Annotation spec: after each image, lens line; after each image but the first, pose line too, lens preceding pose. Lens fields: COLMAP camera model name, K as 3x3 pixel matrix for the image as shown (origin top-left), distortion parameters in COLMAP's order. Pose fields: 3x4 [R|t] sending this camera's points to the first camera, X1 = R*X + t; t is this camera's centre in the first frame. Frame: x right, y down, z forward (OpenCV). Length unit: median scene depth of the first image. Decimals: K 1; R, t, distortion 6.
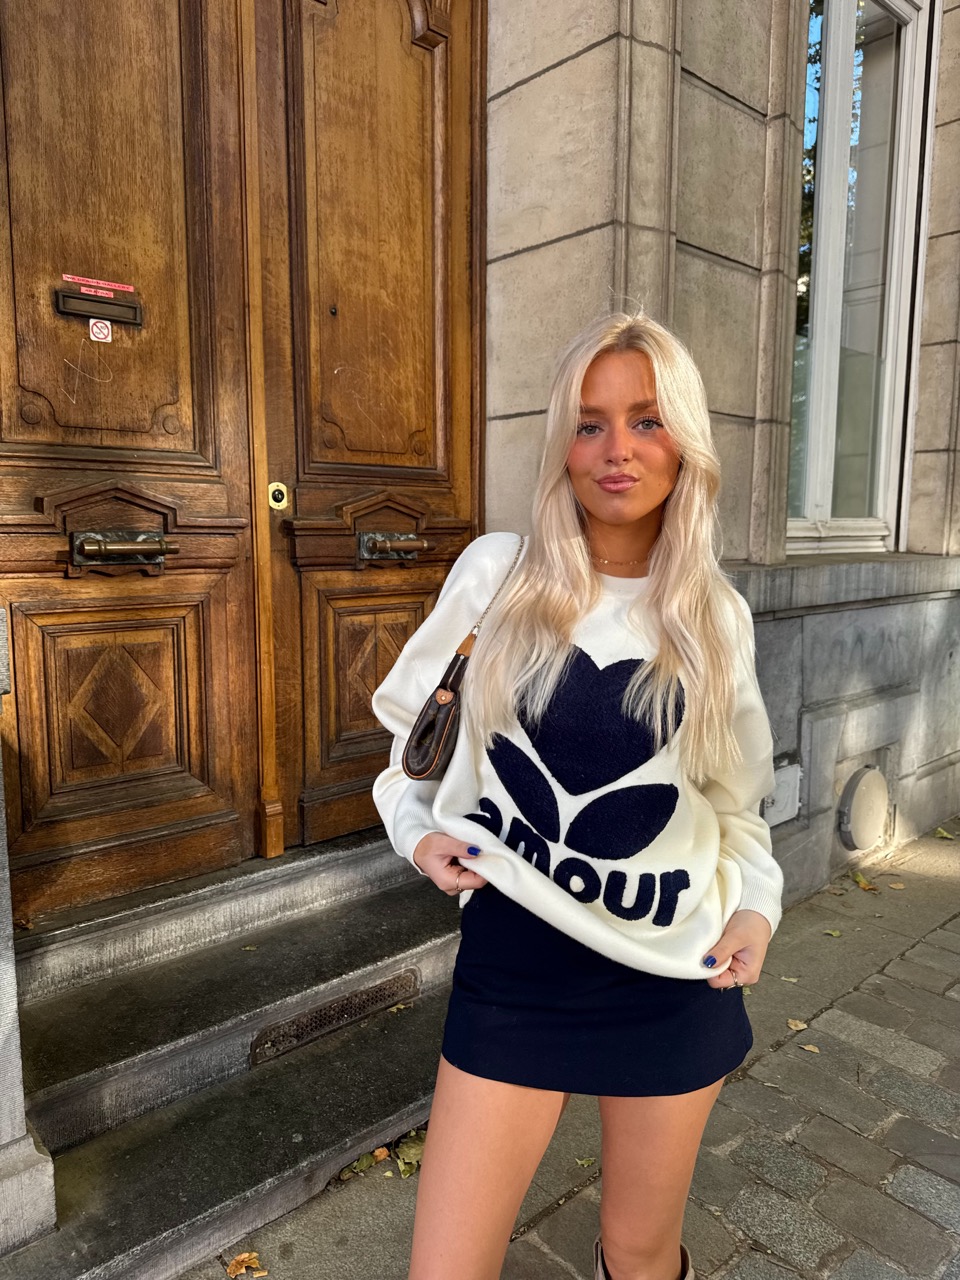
lens RADIAL K [[905.5, 0, 475.2], [0, 905.5, 652.6], [0, 0, 1]] dist [0.008938, -0.004721]
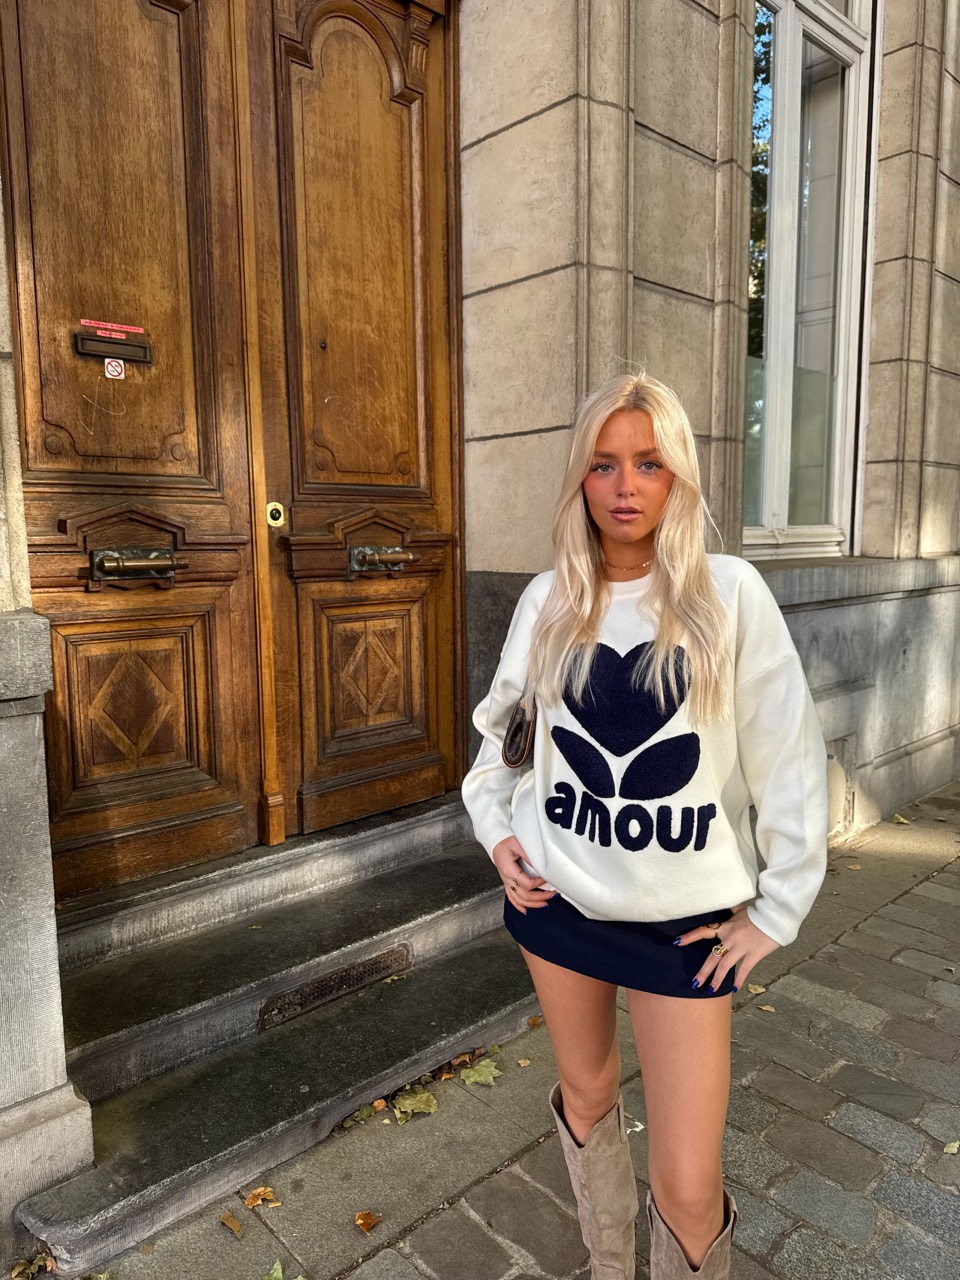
lens RADIAL K [[905.4, 0, 477.9], [0, 905.4, 654.7], [0, 0, 1]] dist [0.015551, -0.006577]
pose [[0.999691, -0.016221, 0.018833, 0.004171], [0.016351, 0.999843, -0.006795, 0.008607], [-0.018720, 0.007101, 0.999800, -0.103351]]
